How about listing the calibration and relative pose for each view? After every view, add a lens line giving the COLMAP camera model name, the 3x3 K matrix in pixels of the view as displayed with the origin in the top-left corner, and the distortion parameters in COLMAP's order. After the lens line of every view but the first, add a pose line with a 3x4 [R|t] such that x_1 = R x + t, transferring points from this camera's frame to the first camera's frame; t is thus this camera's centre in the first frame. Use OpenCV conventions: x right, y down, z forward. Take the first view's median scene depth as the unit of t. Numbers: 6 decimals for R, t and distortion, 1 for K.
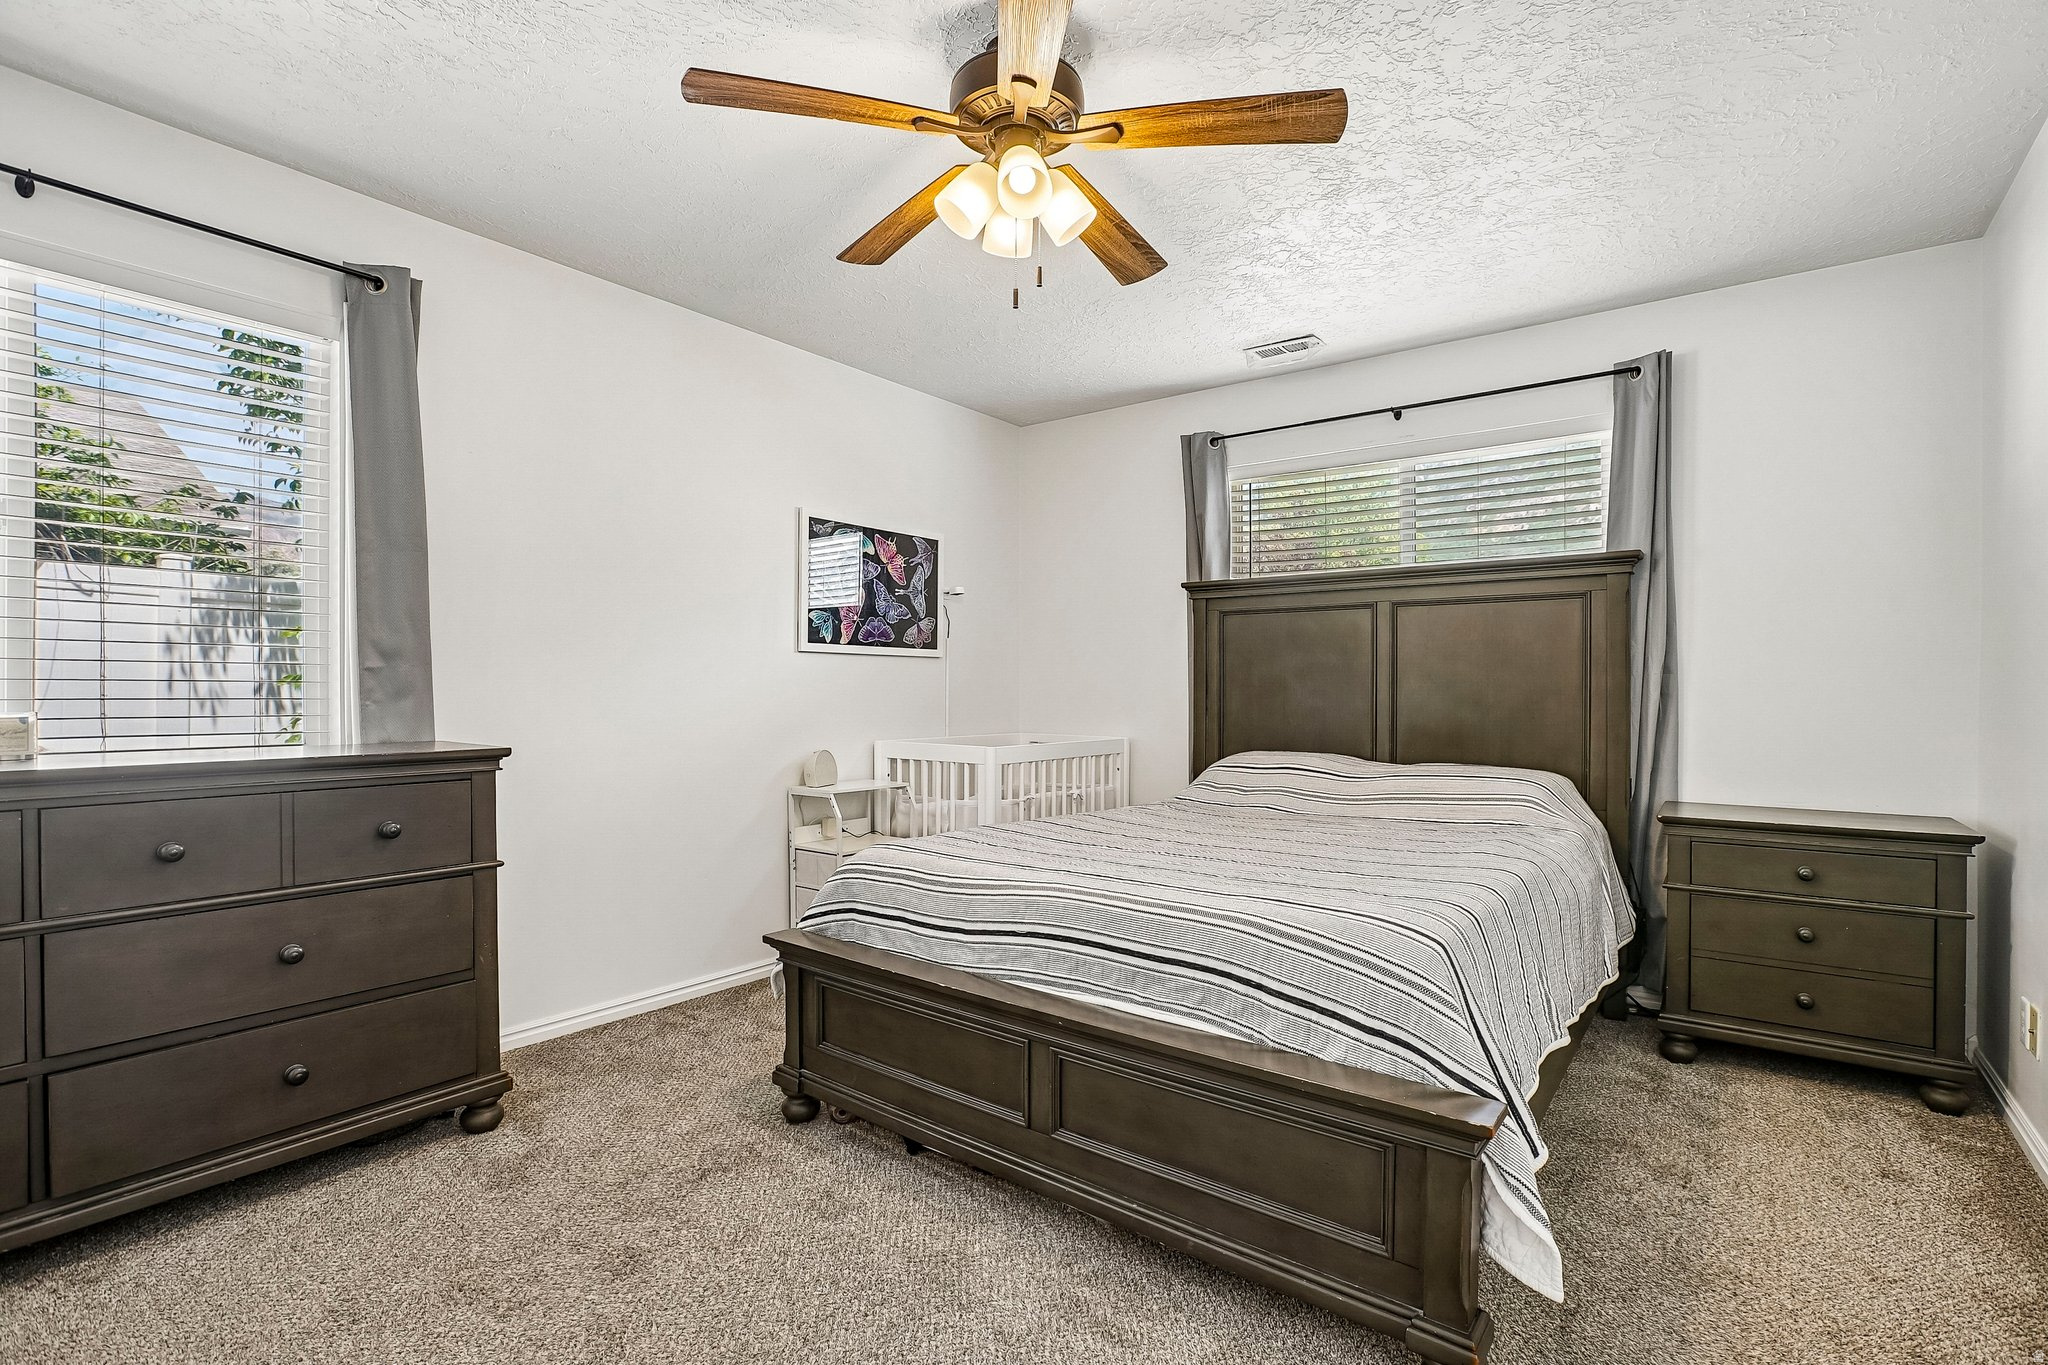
lens RADIAL K [[946.1, 0, 1027.3], [0, 946.1, 680.8], [0, 0, 1]] dist [-0.034215, 0.012471]
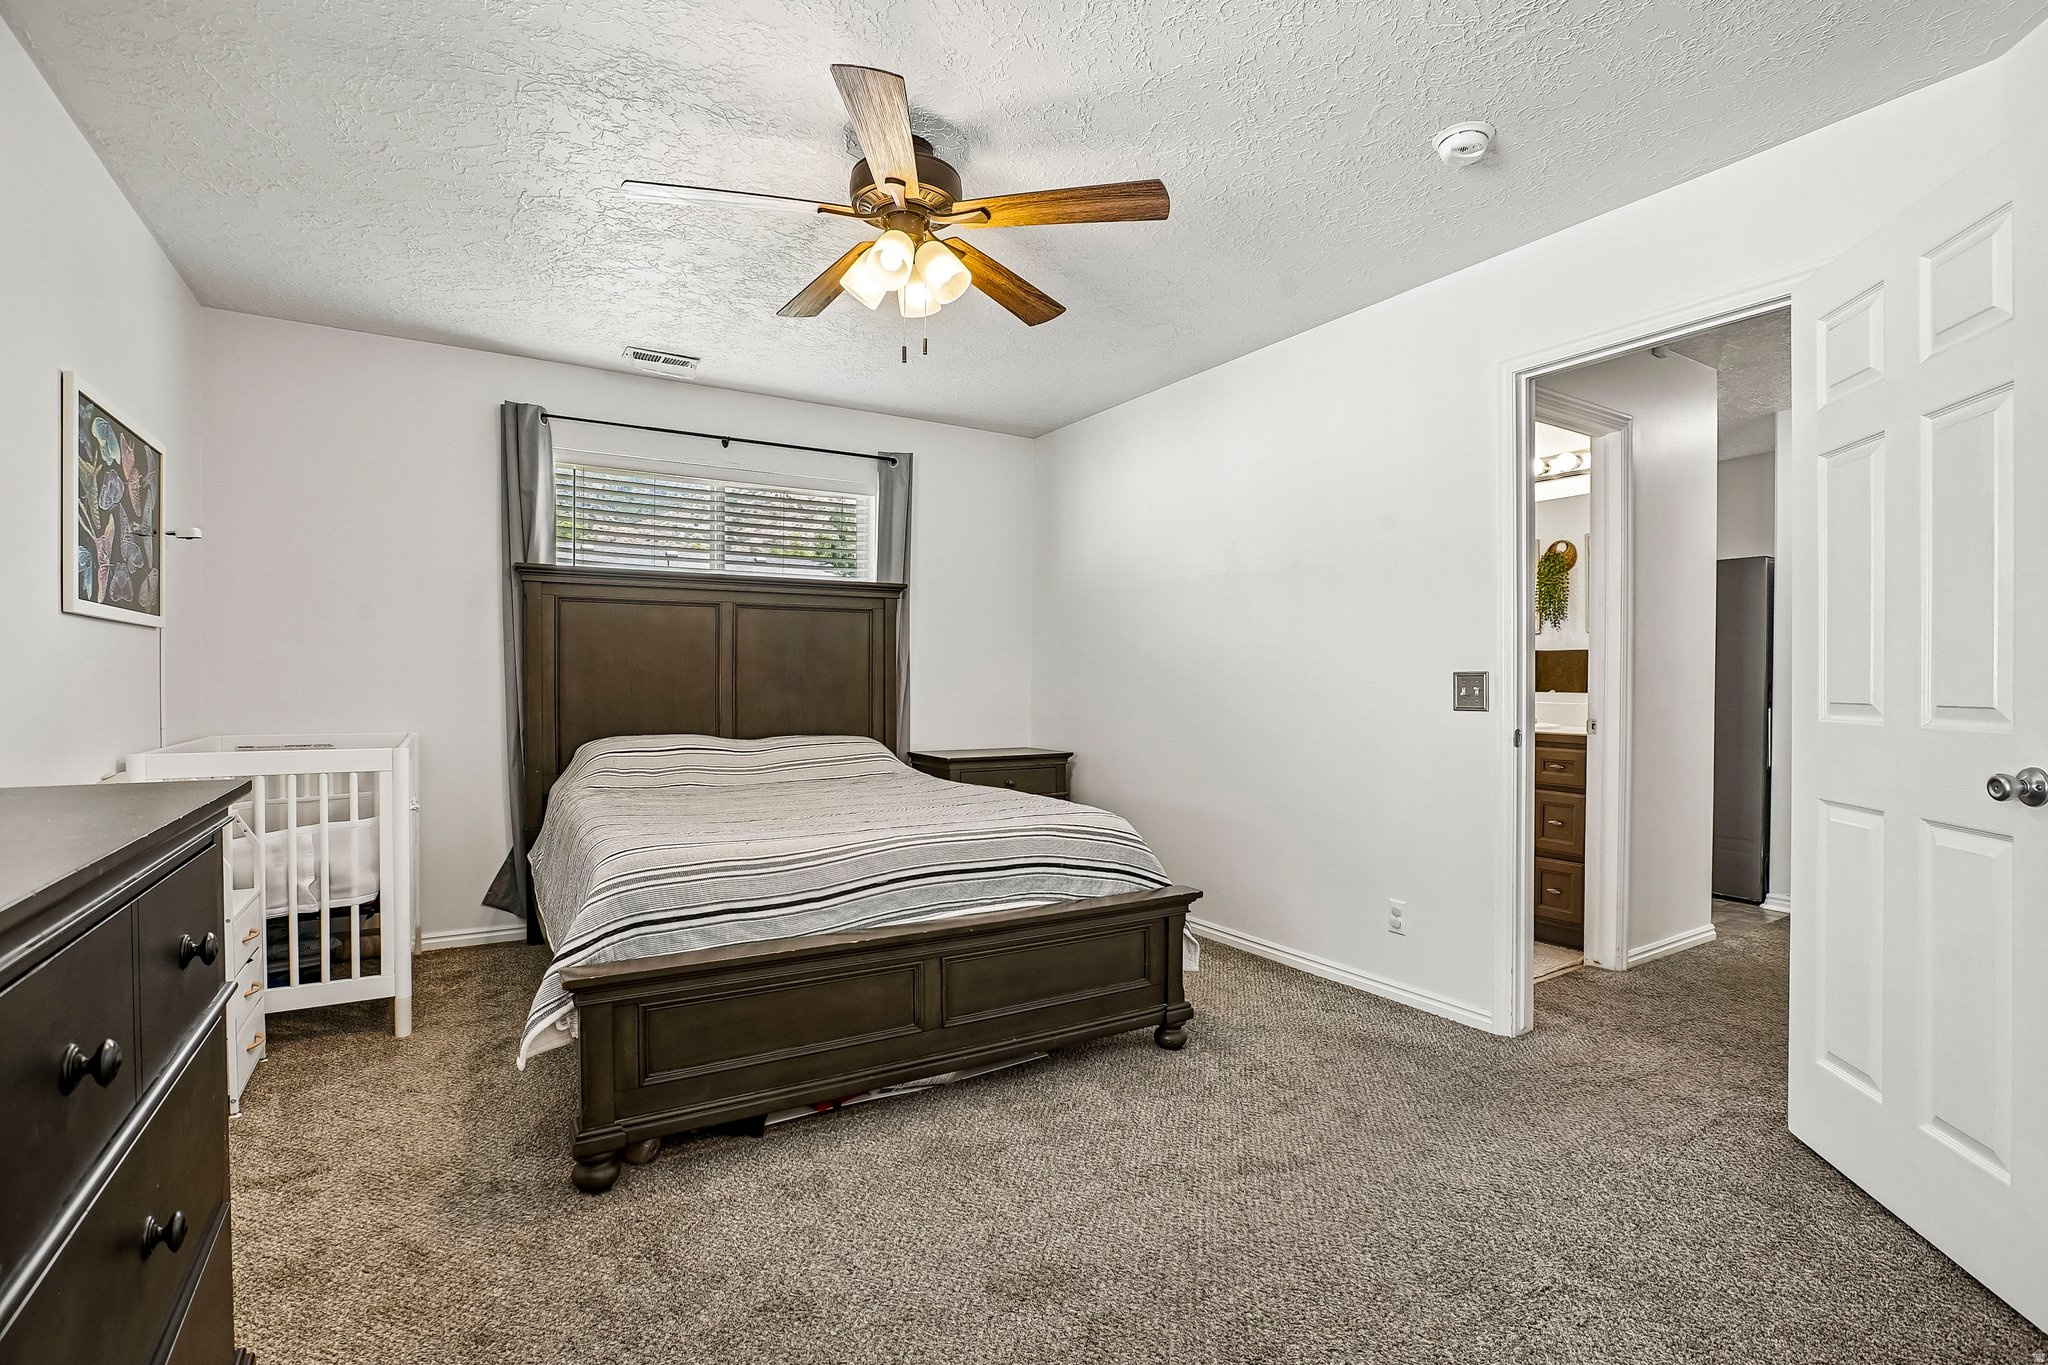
lens RADIAL K [[946.1, 0, 1008.5], [0, 946.1, 691.9], [0, 0, 1]] dist [-0.034215, 0.012471]
pose [[0.375081, -0.012304, 0.926910, -0.631204], [-0.010489, 0.999792, 0.017515, 0.003436], [-0.926933, -0.016292, 0.374874, 0.250821]]
